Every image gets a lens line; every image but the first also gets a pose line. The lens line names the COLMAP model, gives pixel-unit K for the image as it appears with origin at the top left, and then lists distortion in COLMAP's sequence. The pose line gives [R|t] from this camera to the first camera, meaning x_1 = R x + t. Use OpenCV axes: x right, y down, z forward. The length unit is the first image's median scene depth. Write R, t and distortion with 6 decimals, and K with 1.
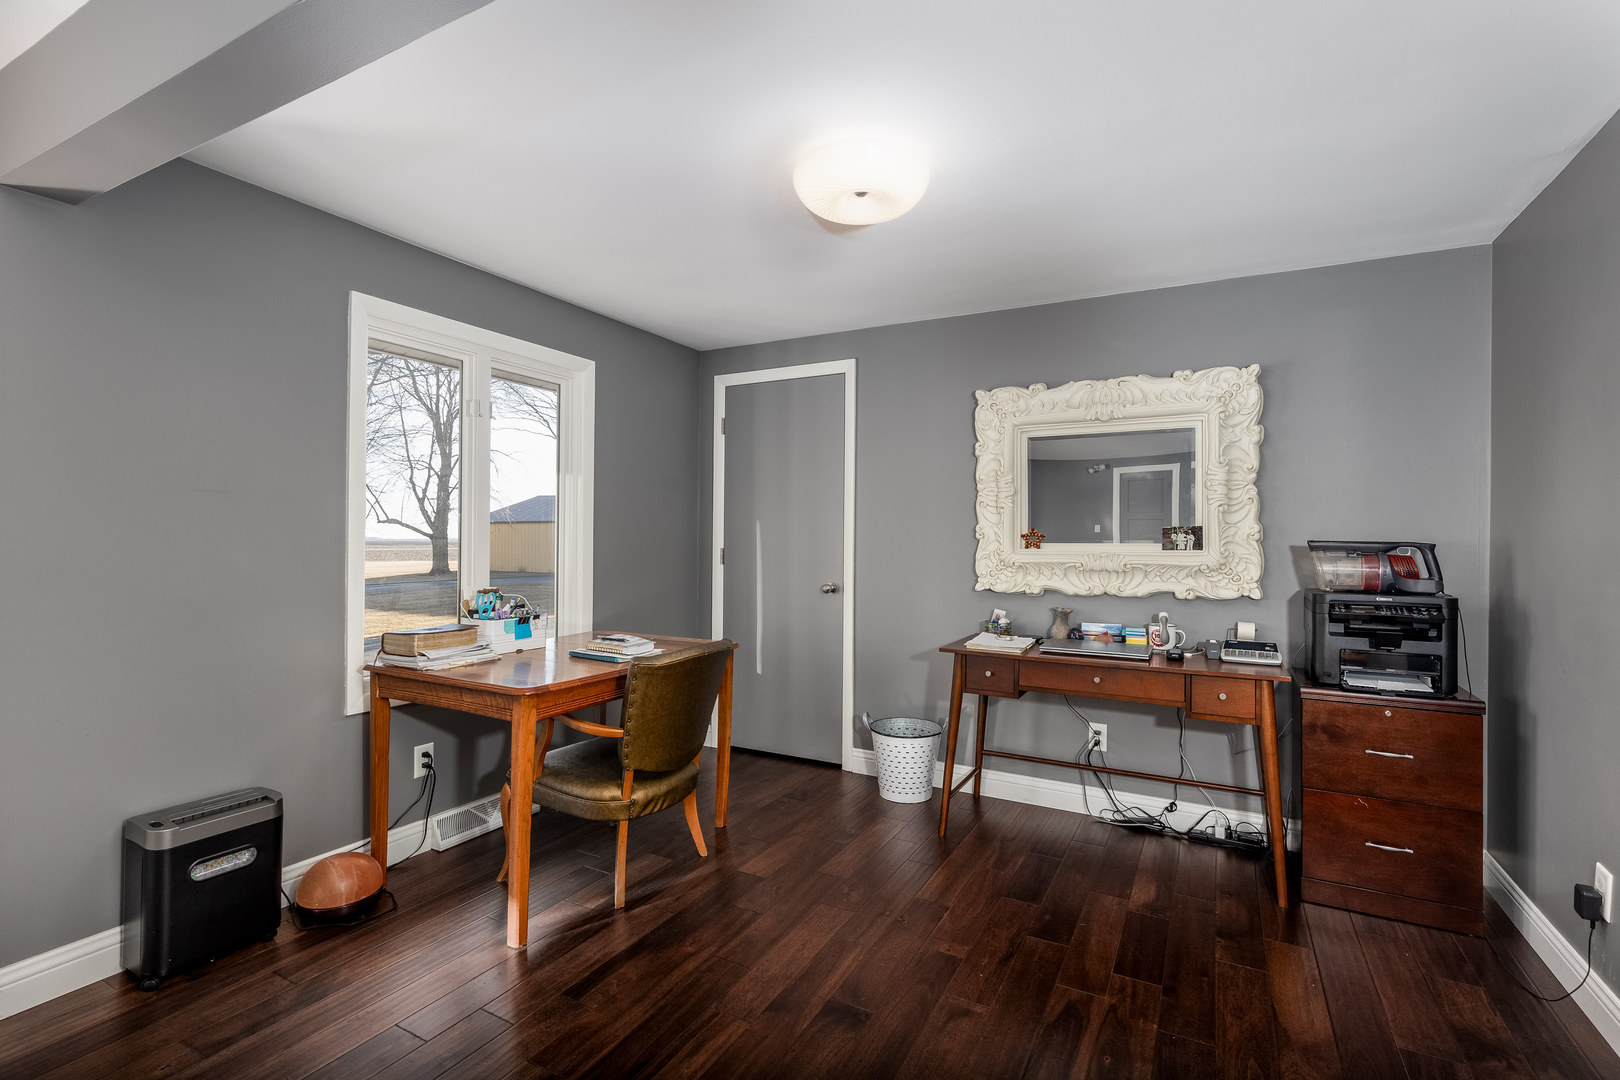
lens RADIAL K [[743.7, 0, 813.3], [0, 743.7, 539.2], [0, 0, 1]] dist [0.001093, 0.000107]
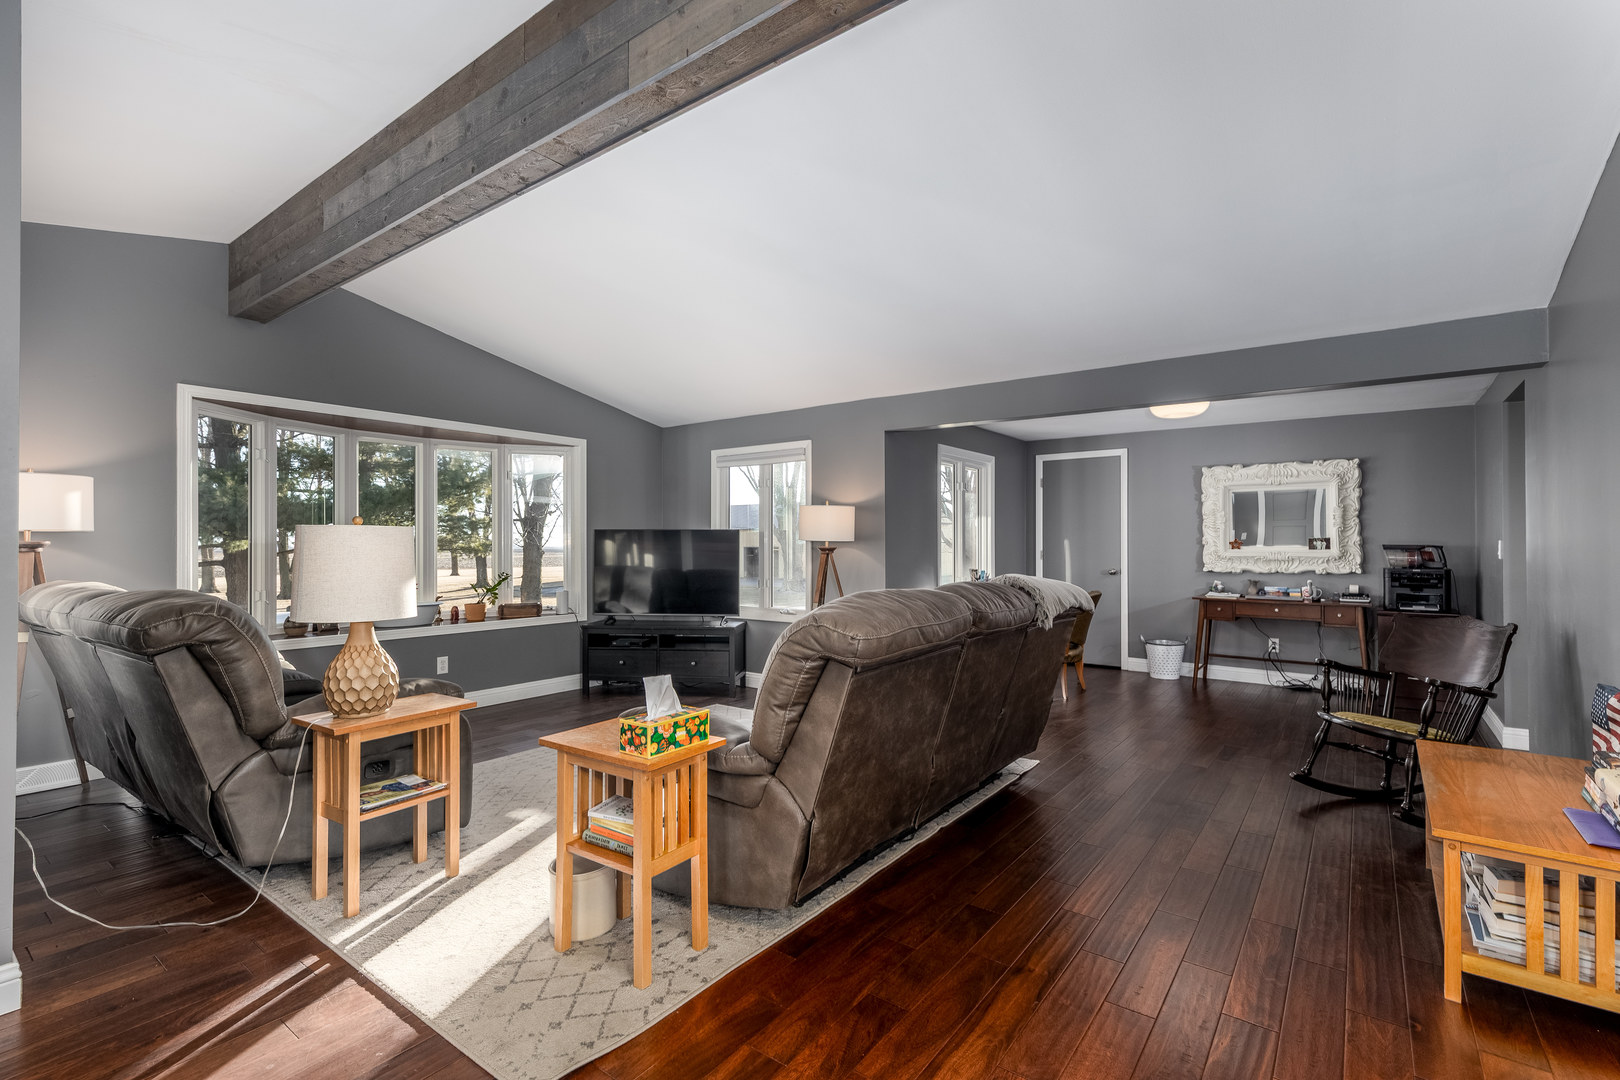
lens RADIAL K [[743.7, 0, 804.4], [0, 743.7, 536.5], [0, 0, 1]] dist [0.001093, 0.000107]
pose [[0.987137, -0.008370, -0.159655, -0.543285], [0.006509, 0.999905, -0.012181, -0.005182], [0.159742, 0.010985, 0.987098, -1.178680]]
